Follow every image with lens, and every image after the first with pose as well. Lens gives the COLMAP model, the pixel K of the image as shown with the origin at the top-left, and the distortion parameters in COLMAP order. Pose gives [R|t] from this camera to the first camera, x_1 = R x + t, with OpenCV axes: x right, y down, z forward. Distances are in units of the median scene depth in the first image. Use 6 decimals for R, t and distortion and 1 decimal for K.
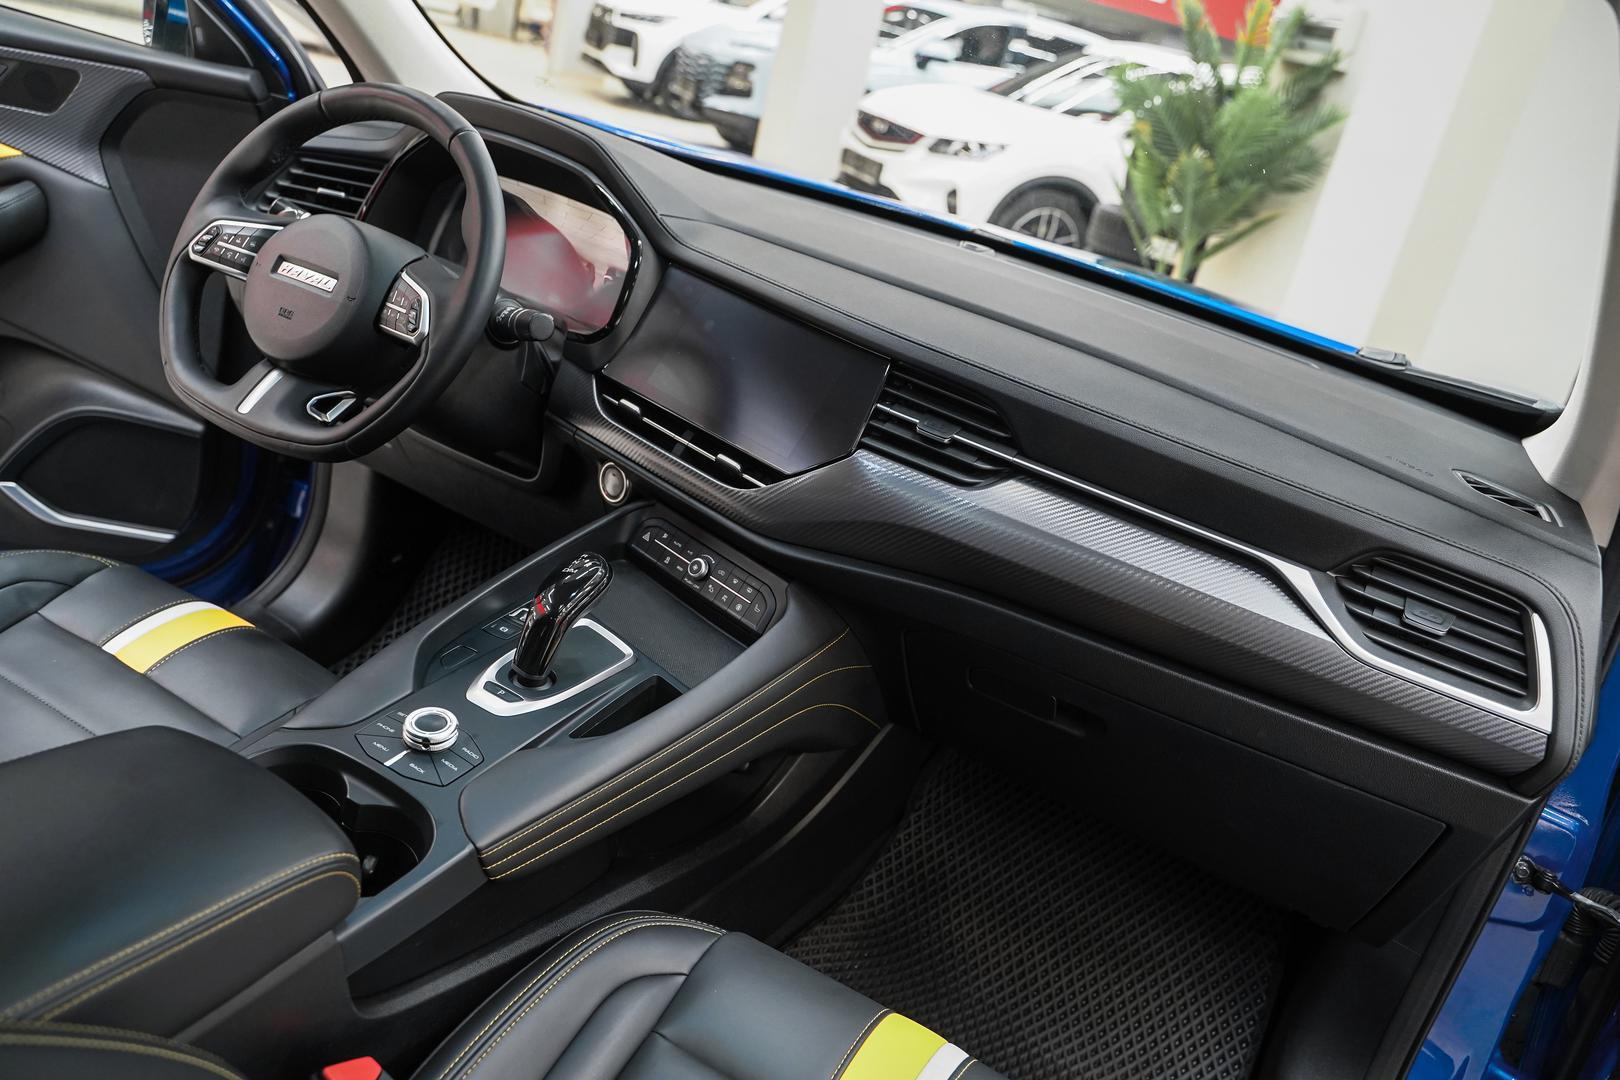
lens RADIAL K [[1302.4, 0, 801.4], [0, 1302.4, 535.9], [0, 0, 1]] dist [-0.011640, 0.006747]
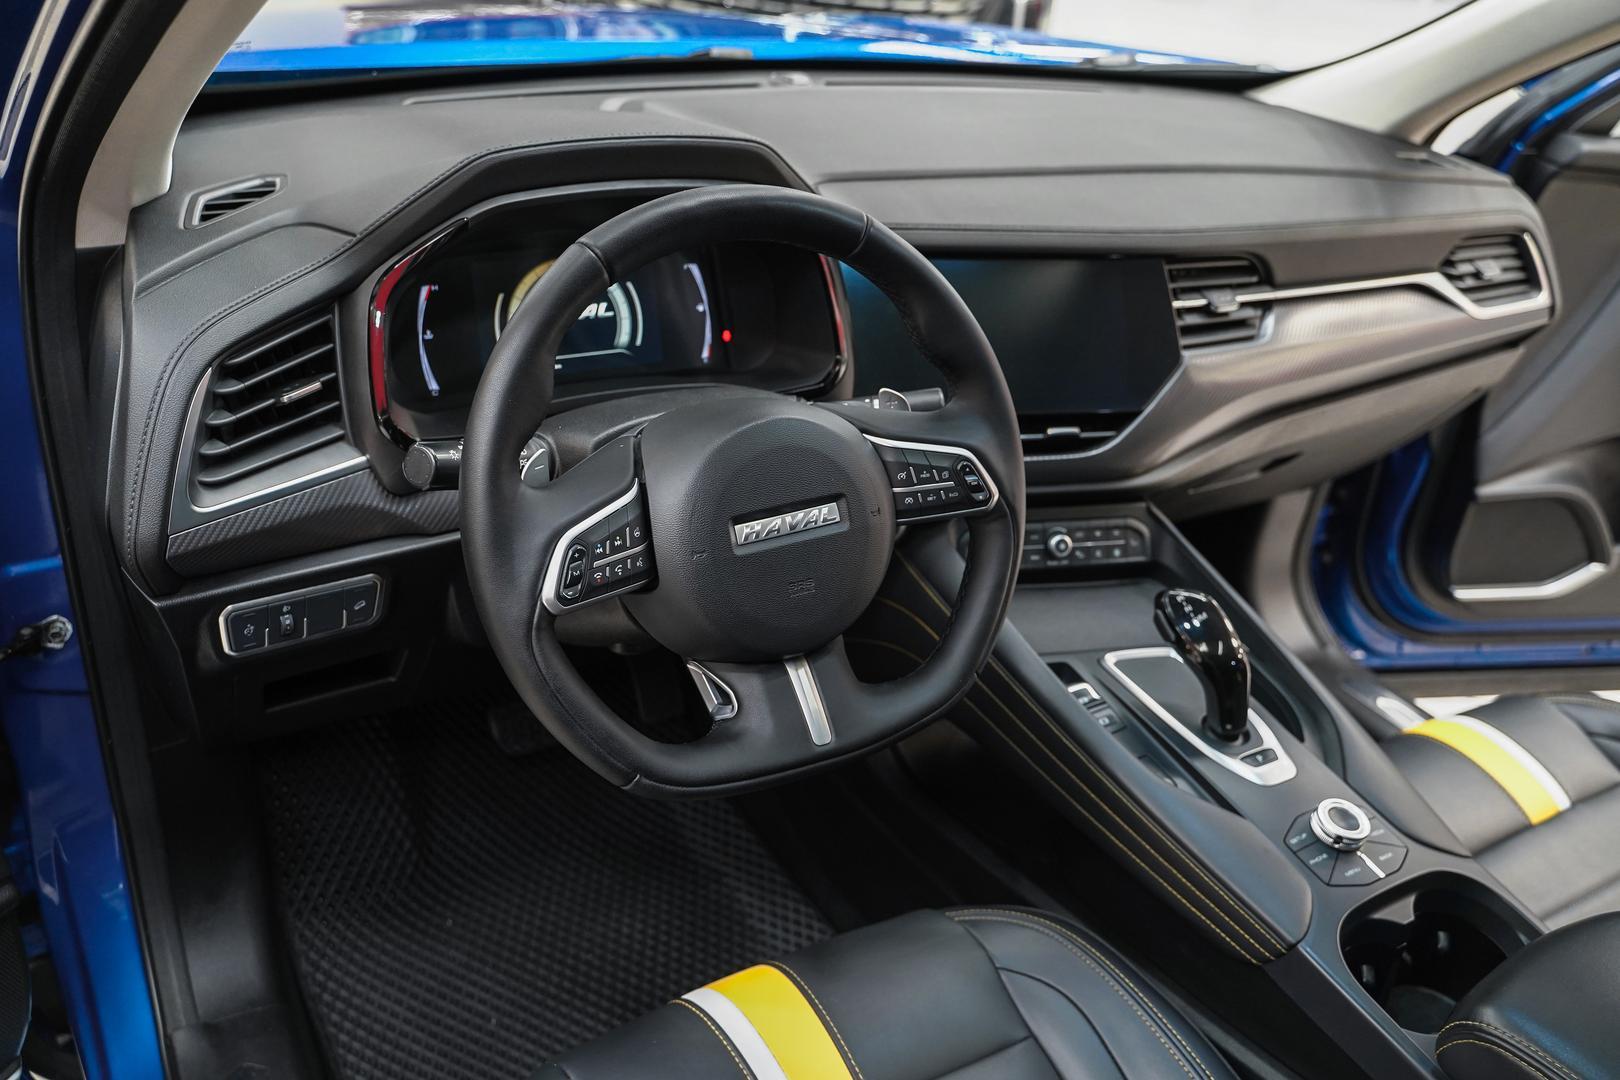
lens RADIAL K [[1318.8, 0, 795.0], [0, 1318.8, 537.6], [0, 0, 1]] dist [-0.009026, 0.003012]
pose [[0.504048, -0.572054, 0.647063, -0.770702], [0.328552, 0.819872, 0.468896, -0.477914], [-0.798742, -0.023752, 0.601204, 0.567004]]
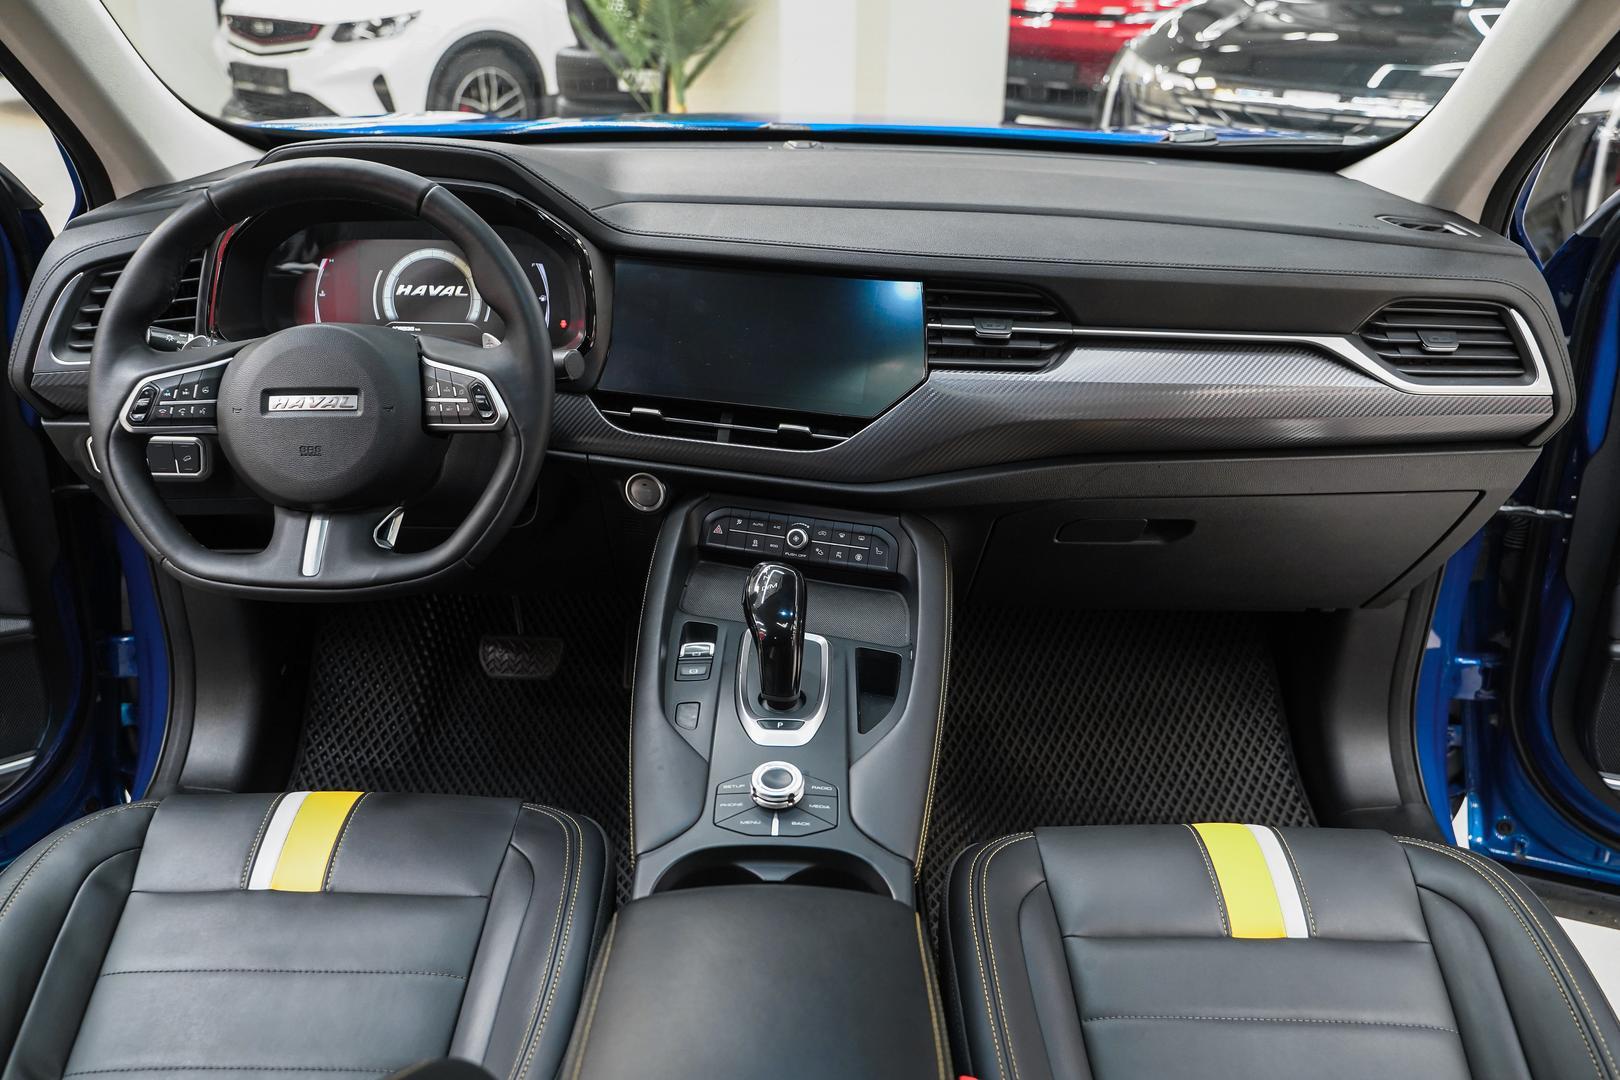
lens RADIAL K [[1327.2, 0, 810.0], [0, 1327.2, 540.0], [0, 0, 1]] dist [-0.013448, -0.004452]
pose [[0.856801, -0.387604, 0.340082, -0.410064], [0.346052, 0.921166, 0.178045, -0.149483], [-0.382283, -0.034863, 0.923387, 0.047865]]
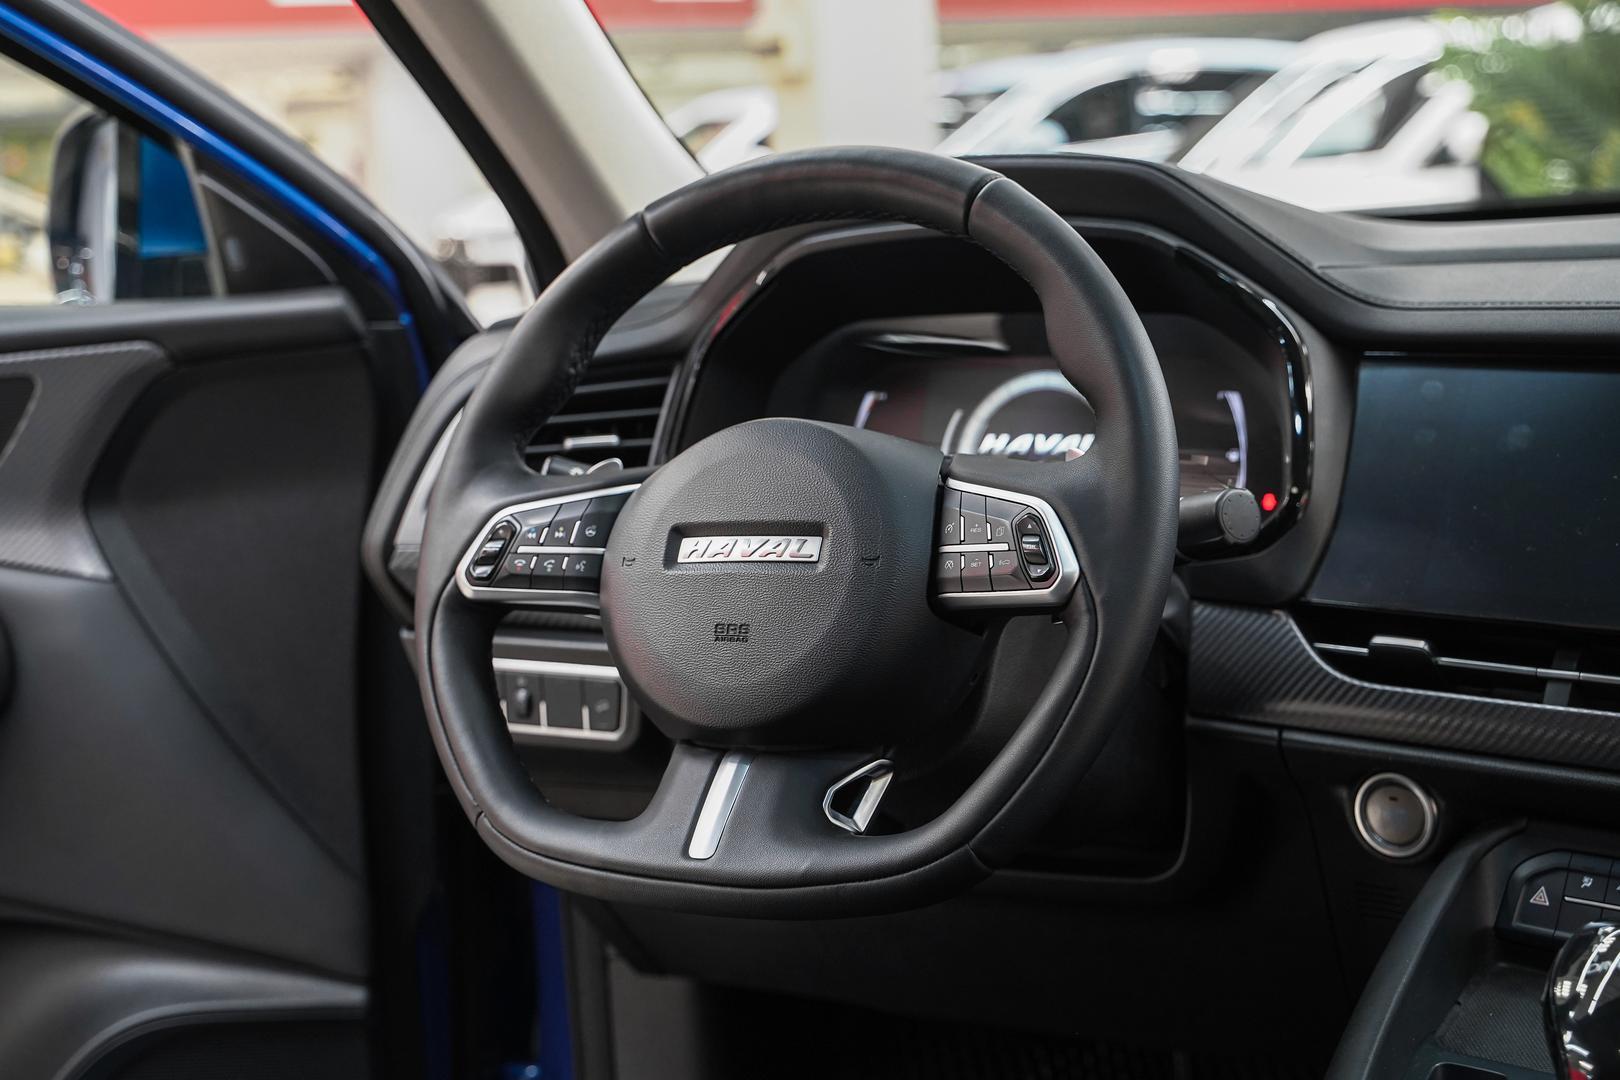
lens RADIAL K [[2300.1, 0, 806.1], [0, 2300.1, 536.8], [0, 0, 1]] dist [0.008172, -0.018154]
pose [[0.960795, -0.277237, -0.003430, -0.337220], [0.269590, 0.937039, -0.221988, -0.008368], [0.064758, 0.212360, 0.975043, 0.159076]]
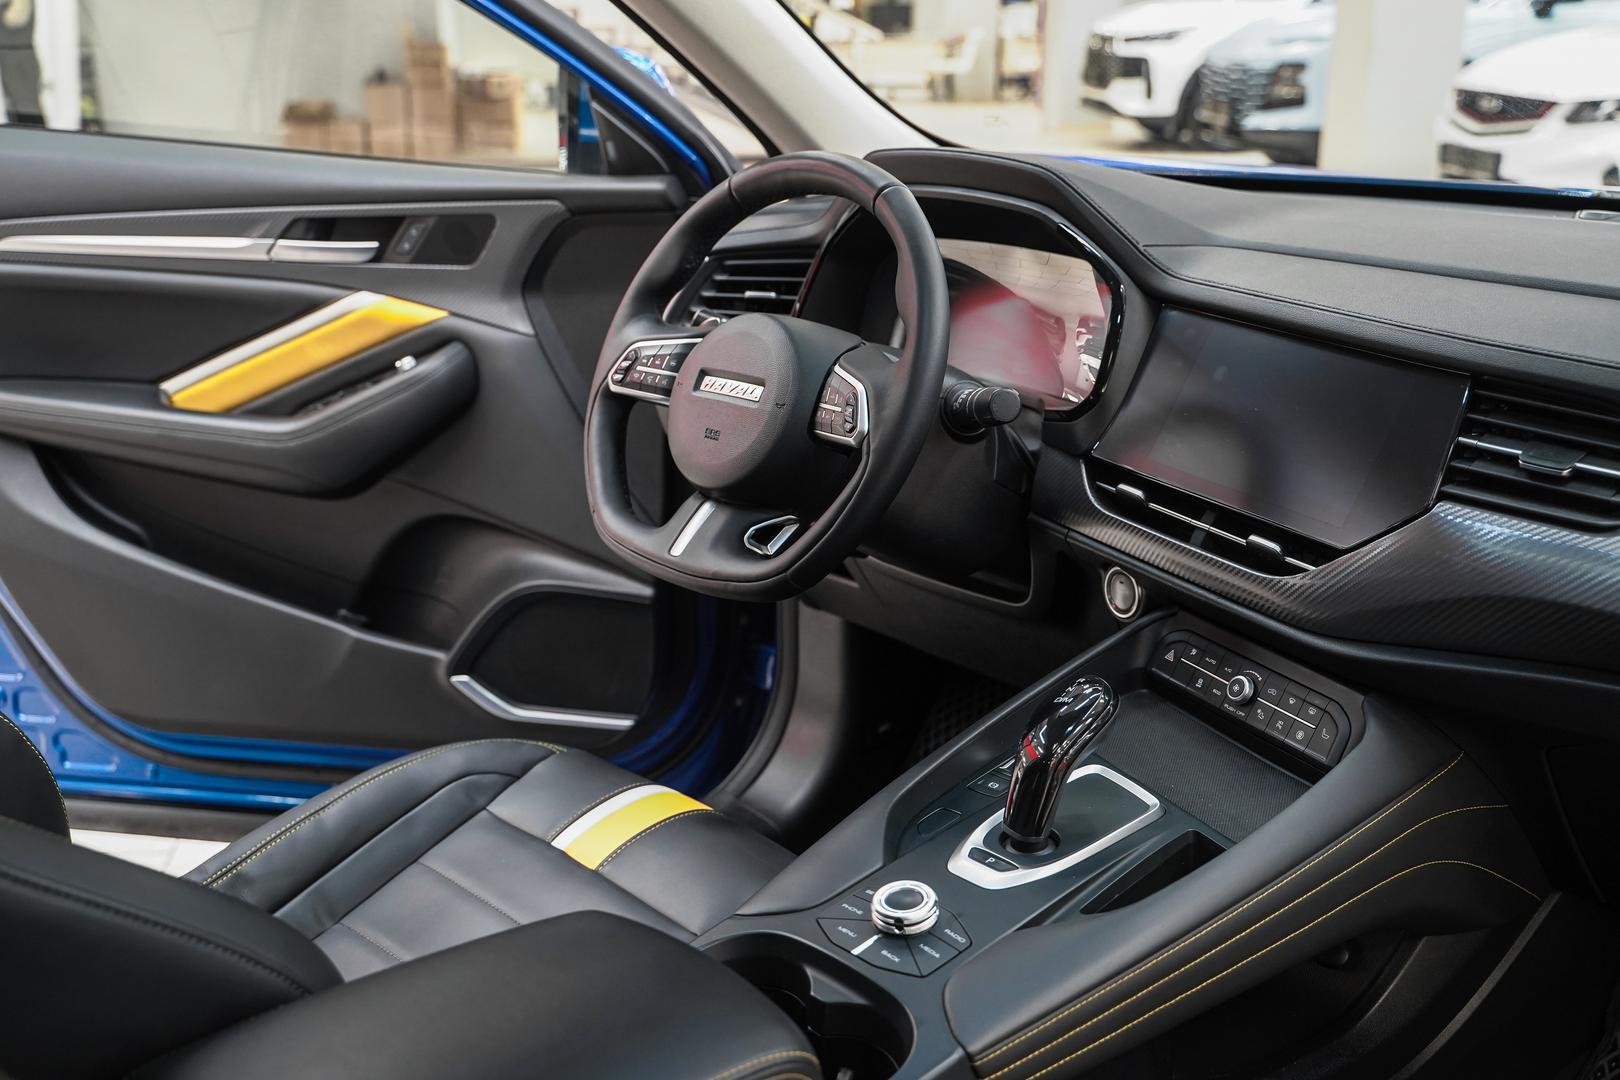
lens RADIAL K [[1693.1, 0, 810.0], [0, 1693.1, 540.0], [0, 0, 1]] dist [-0.008139, 0.037627]
pose [[0.929445, -0.123212, -0.347779, 0.039495], [0.087284, 0.989264, -0.117212, 0.031859], [0.358487, 0.078587, 0.930221, -0.006851]]
